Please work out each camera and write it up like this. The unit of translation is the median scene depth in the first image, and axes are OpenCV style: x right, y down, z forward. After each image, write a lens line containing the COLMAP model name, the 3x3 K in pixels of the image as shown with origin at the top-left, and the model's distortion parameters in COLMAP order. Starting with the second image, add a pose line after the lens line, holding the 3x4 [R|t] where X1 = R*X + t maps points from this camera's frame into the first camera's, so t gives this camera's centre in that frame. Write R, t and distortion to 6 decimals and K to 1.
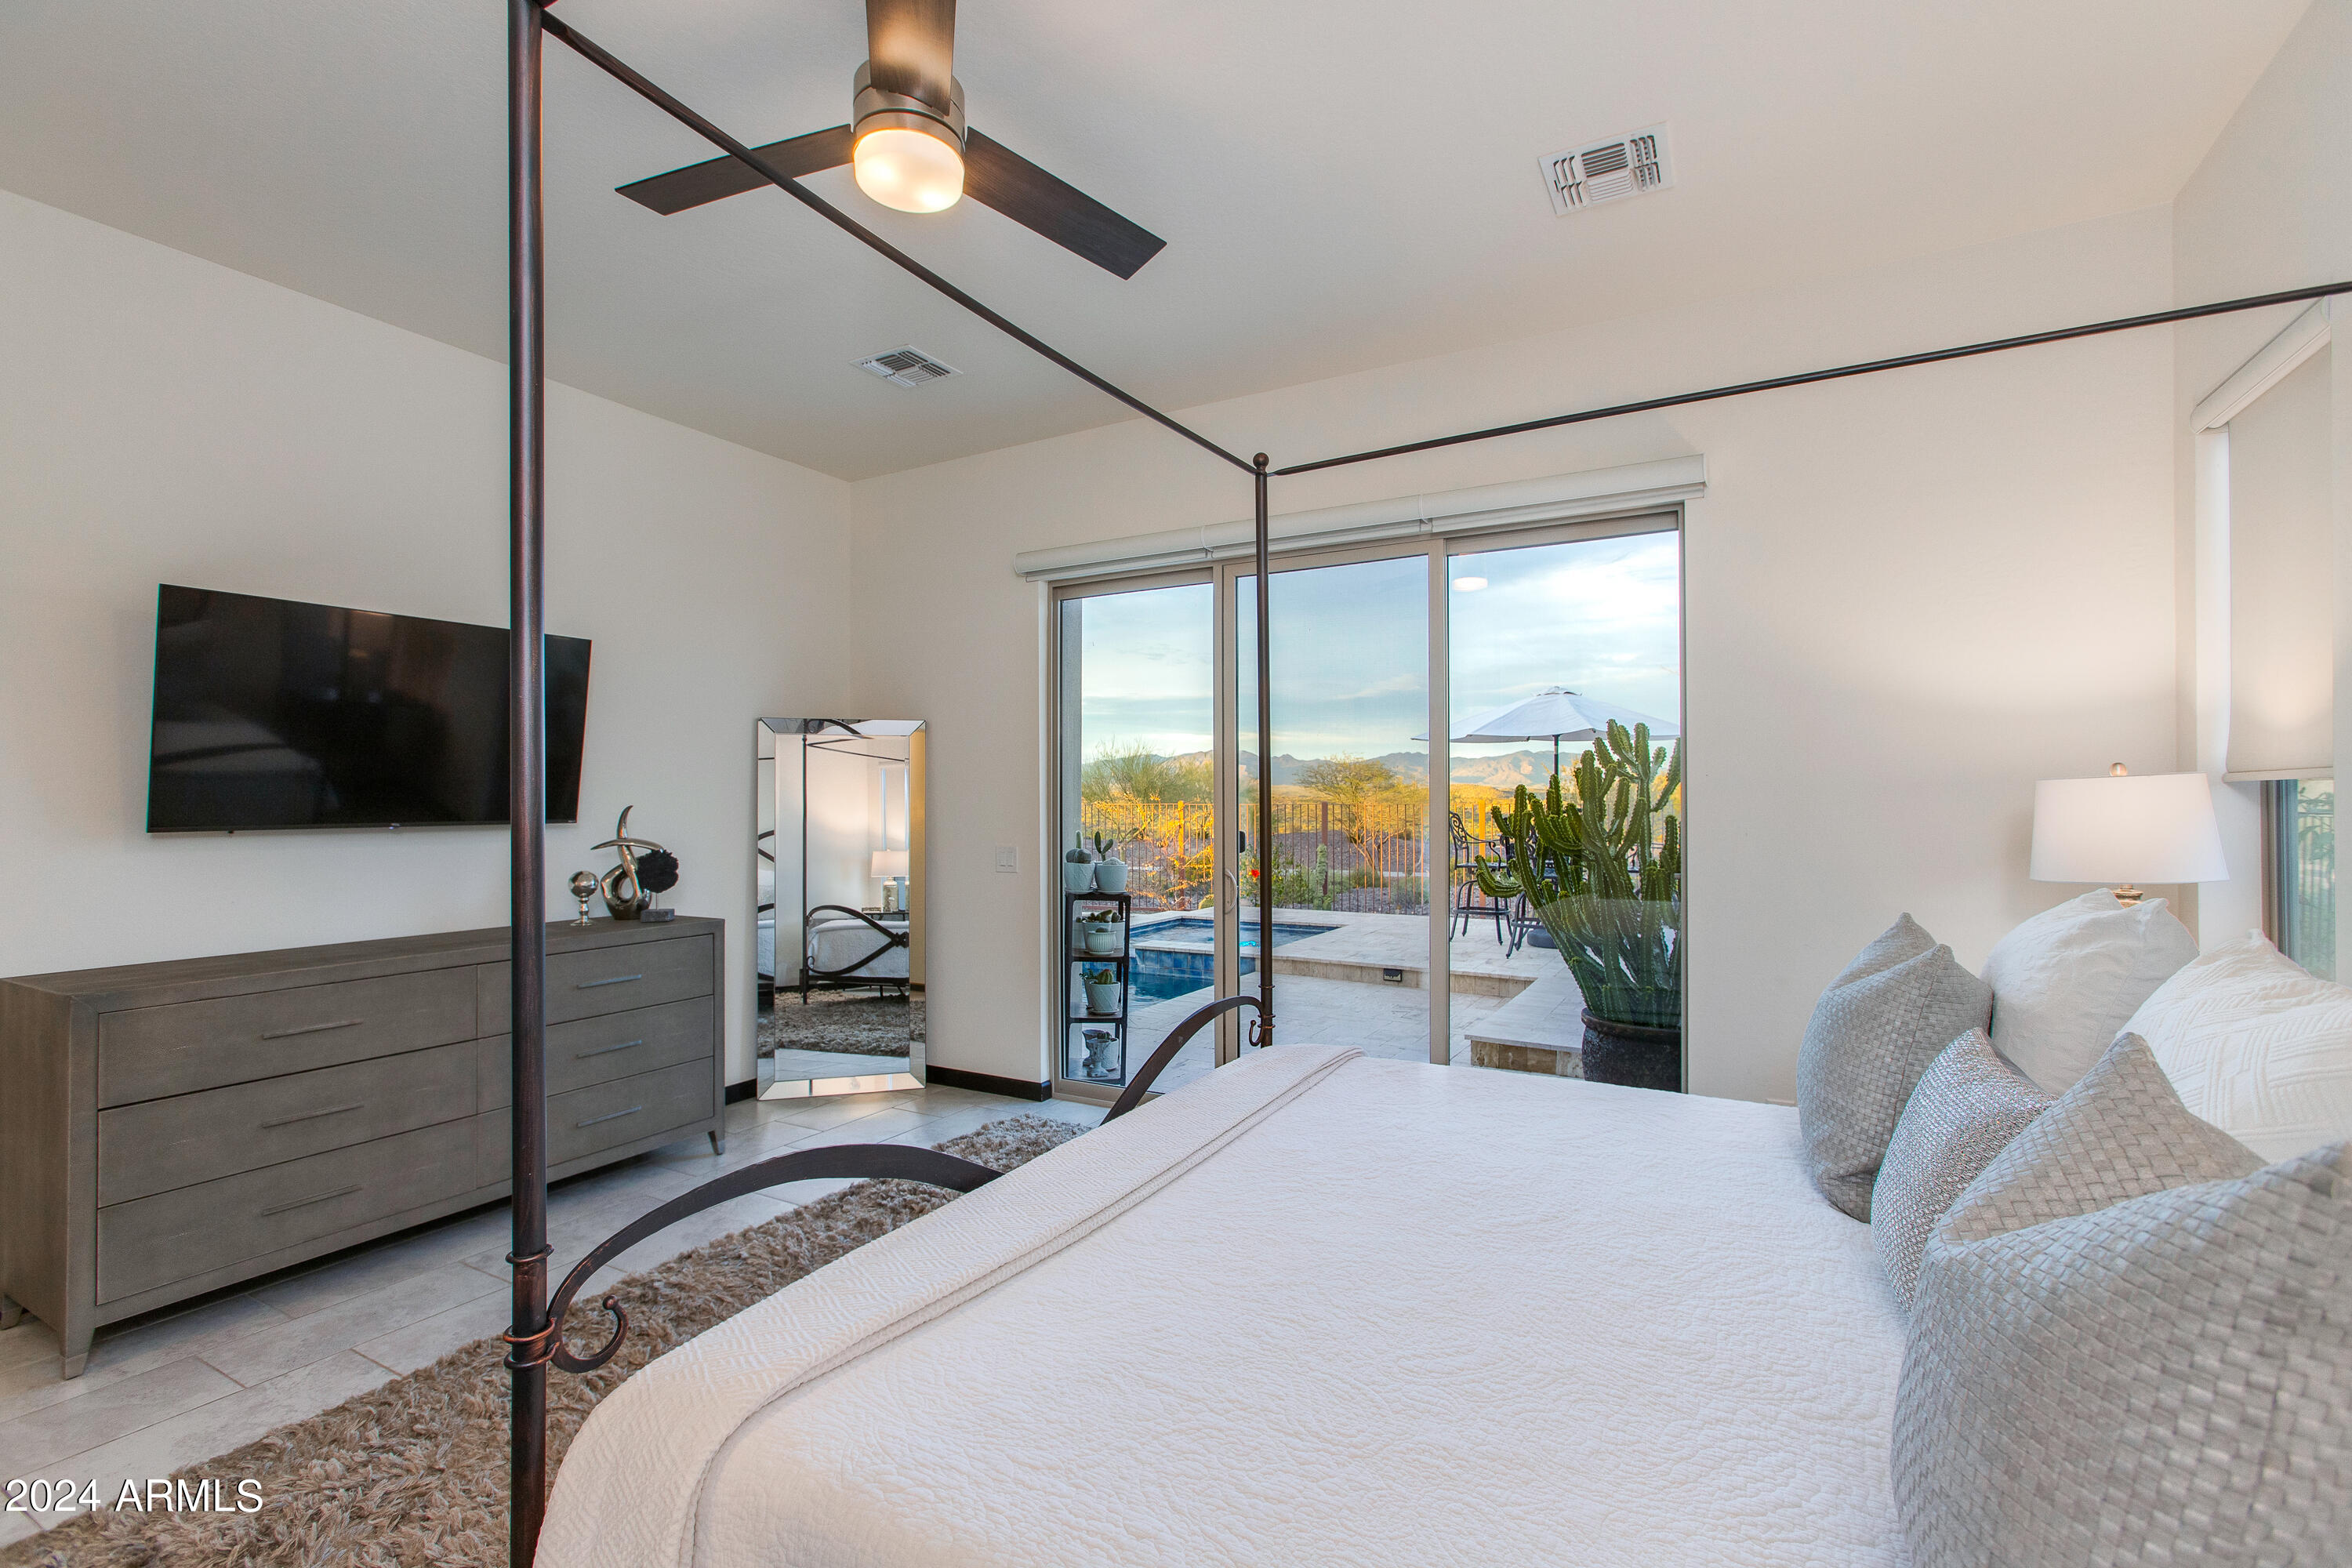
lens RADIAL K [[1036.7, 0, 1163.6], [0, 1036.7, 788.8], [0, 0, 1]] dist [0.016689, 0.000045]
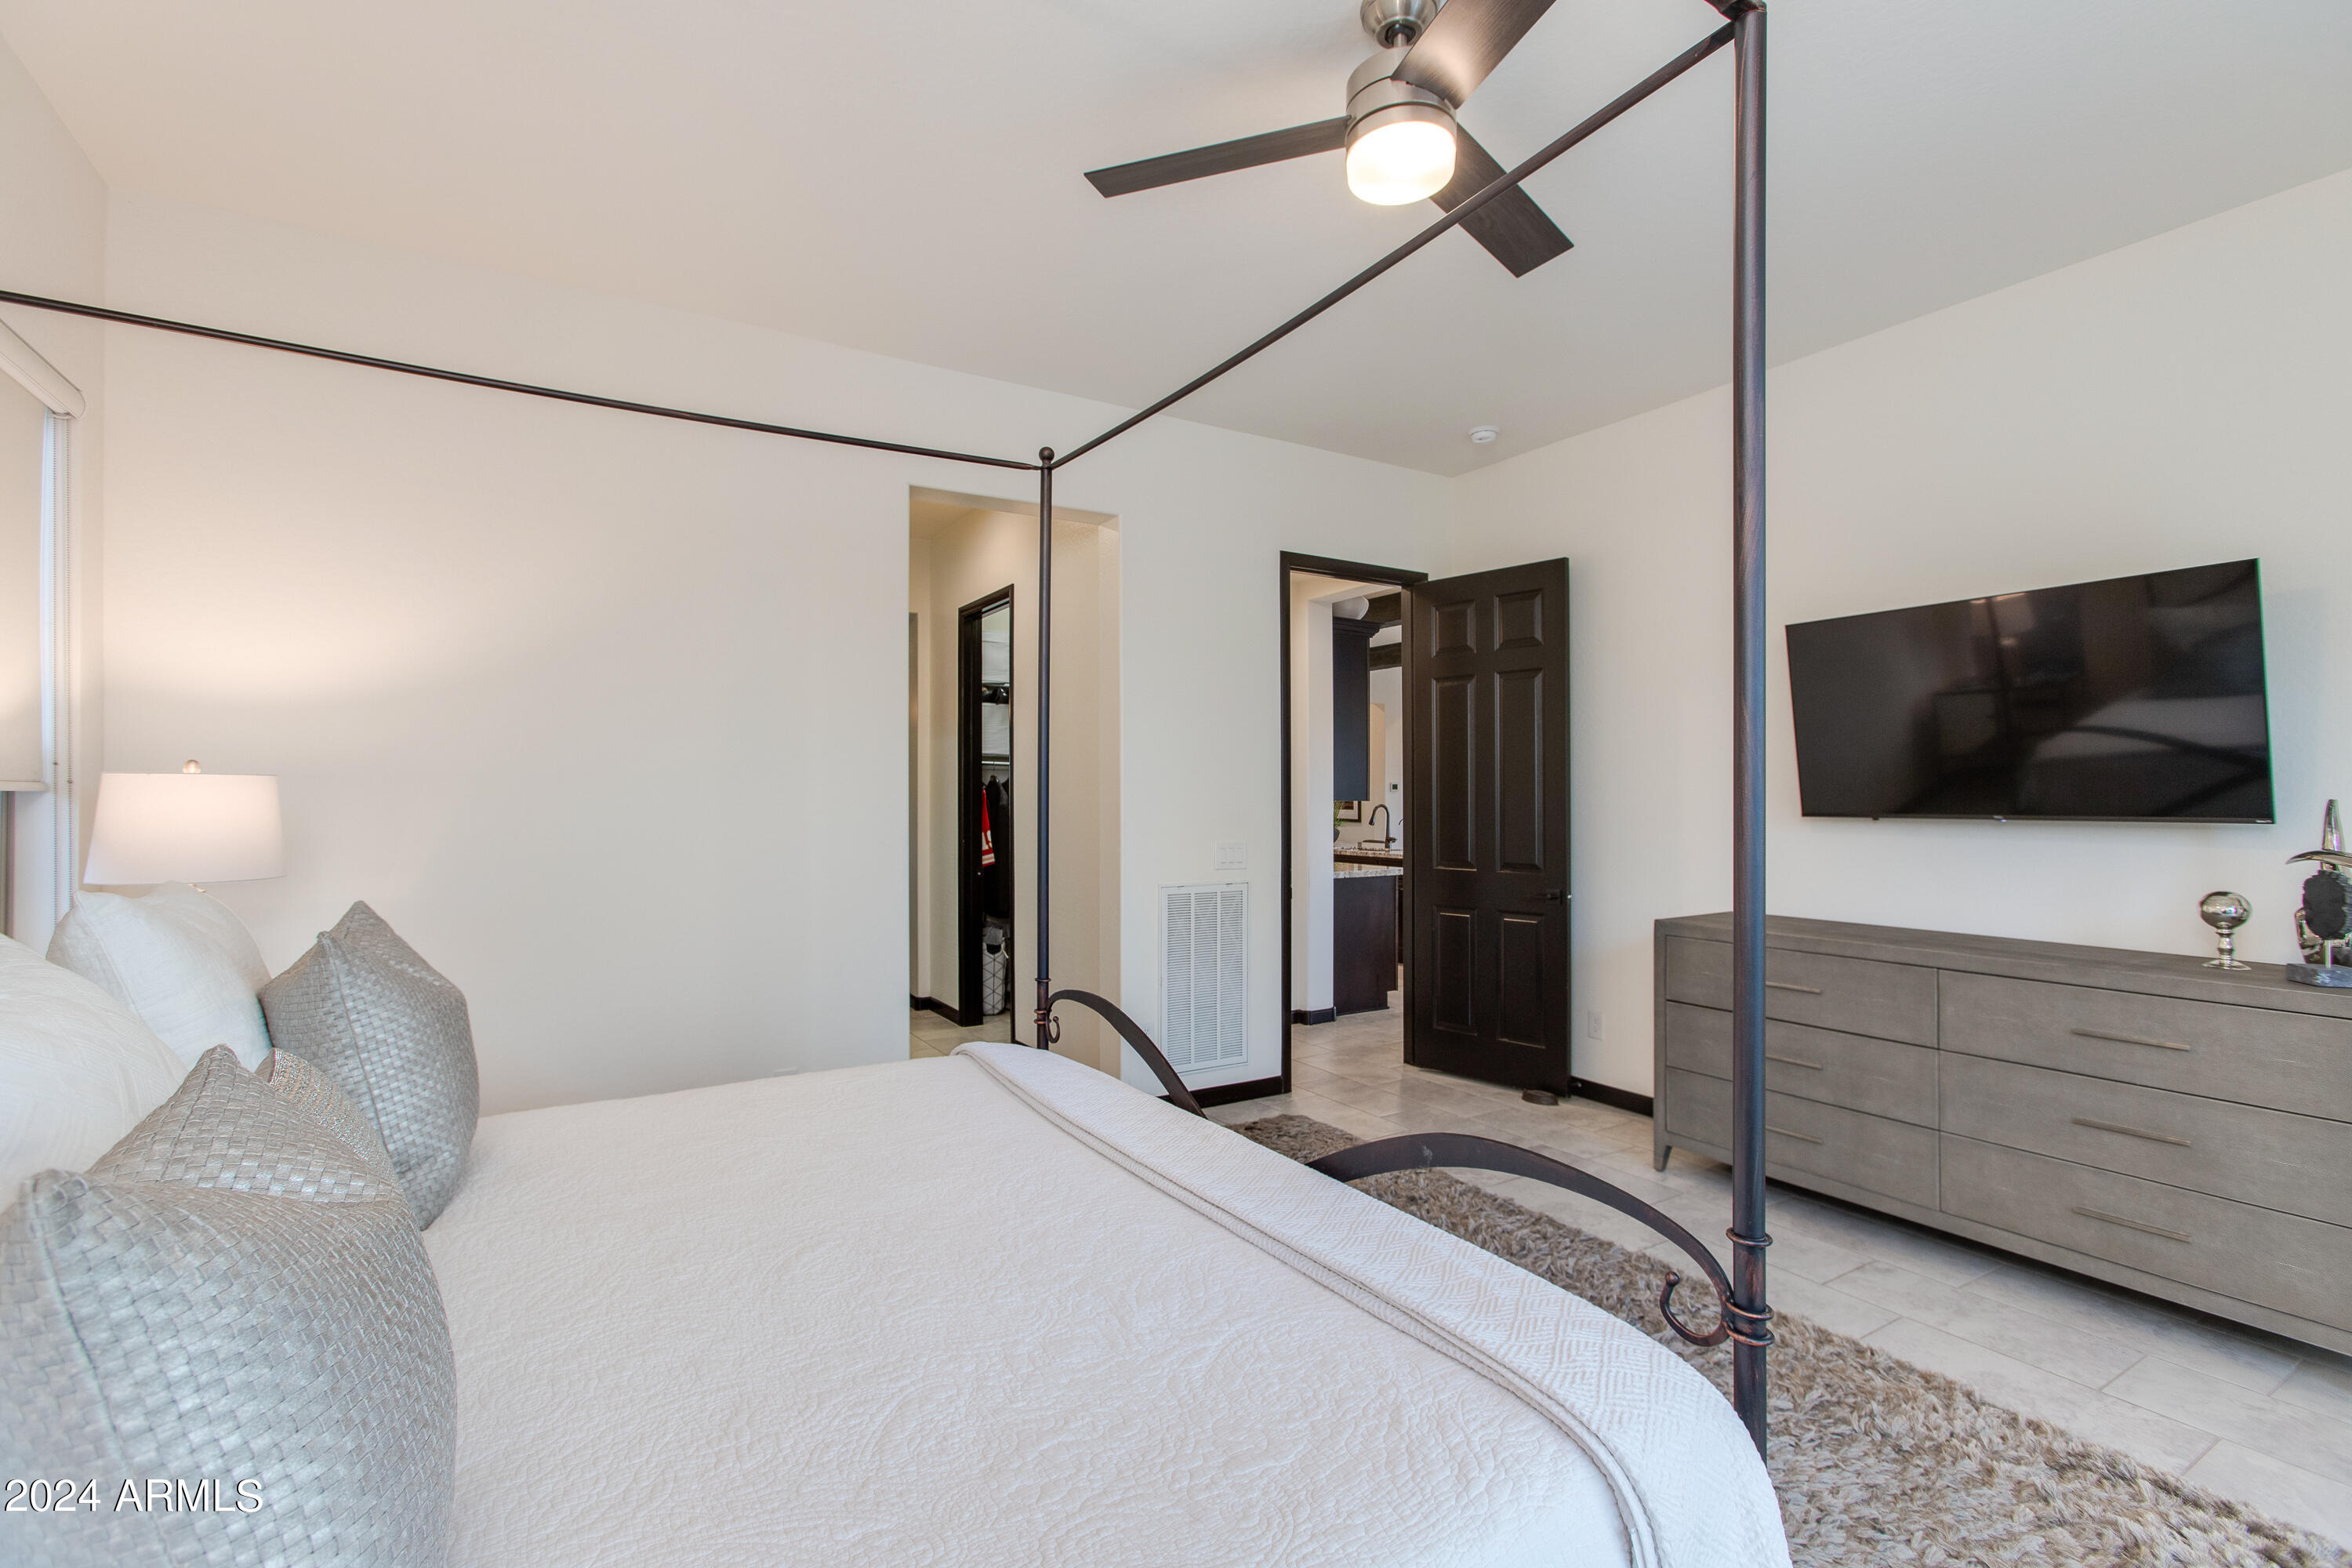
lens RADIAL K [[1036.7, 0, 1163.6], [0, 1036.7, 788.8], [0, 0, 1]] dist [0.016689, 0.000045]
pose [[-0.483114, -0.005956, -0.875537, 0.511919], [0.013906, 0.999799, -0.014474, 0.012601], [0.875447, -0.019168, -0.482934, 0.890033]]
